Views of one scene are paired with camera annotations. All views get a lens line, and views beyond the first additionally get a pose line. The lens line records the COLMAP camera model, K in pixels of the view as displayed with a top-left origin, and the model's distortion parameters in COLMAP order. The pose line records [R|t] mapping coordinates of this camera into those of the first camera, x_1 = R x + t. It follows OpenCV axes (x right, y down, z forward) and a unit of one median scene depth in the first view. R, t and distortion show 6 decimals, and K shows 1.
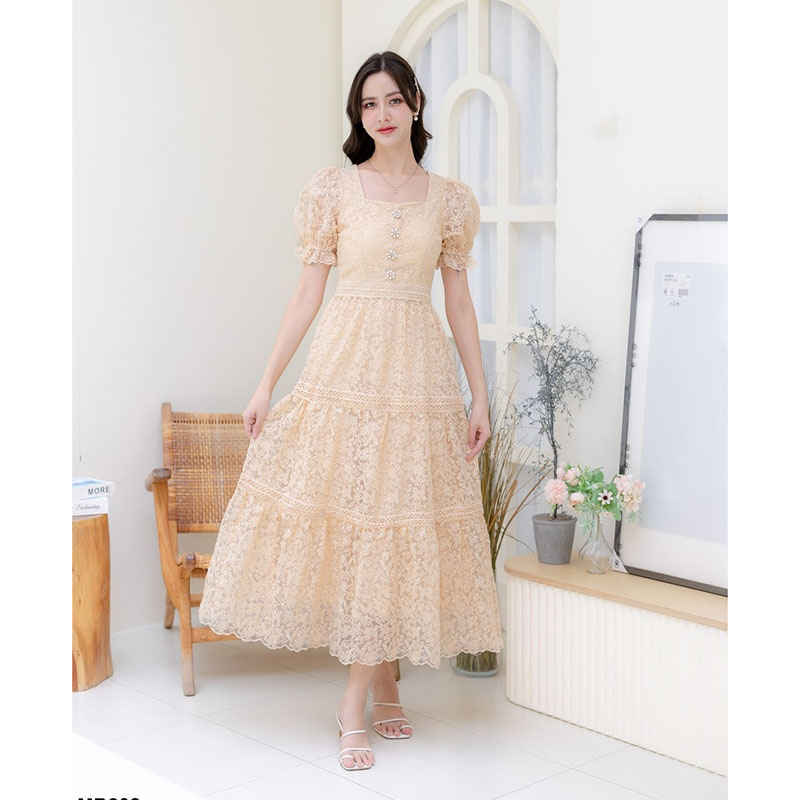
lens RADIAL K [[1411.6, 0, 400.0], [0, 1411.6, 400.0], [0, 0, 1]] dist [-0.320874, -0.011035]
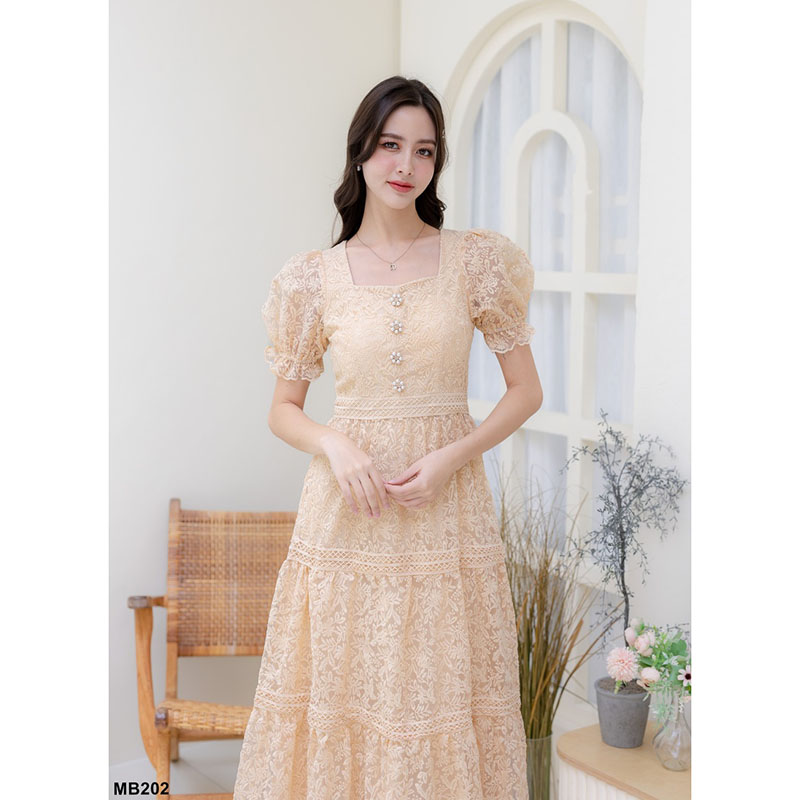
lens RADIAL K [[1442.3, 0, 400.0], [0, 1442.3, 400.0], [0, 0, 1]] dist [-0.184817, -0.129784]
pose [[0.997542, 0.020275, -0.067074, 0.033016], [-0.022665, 0.999128, -0.035070, -0.038450], [0.066305, 0.036504, 0.997131, 0.183180]]
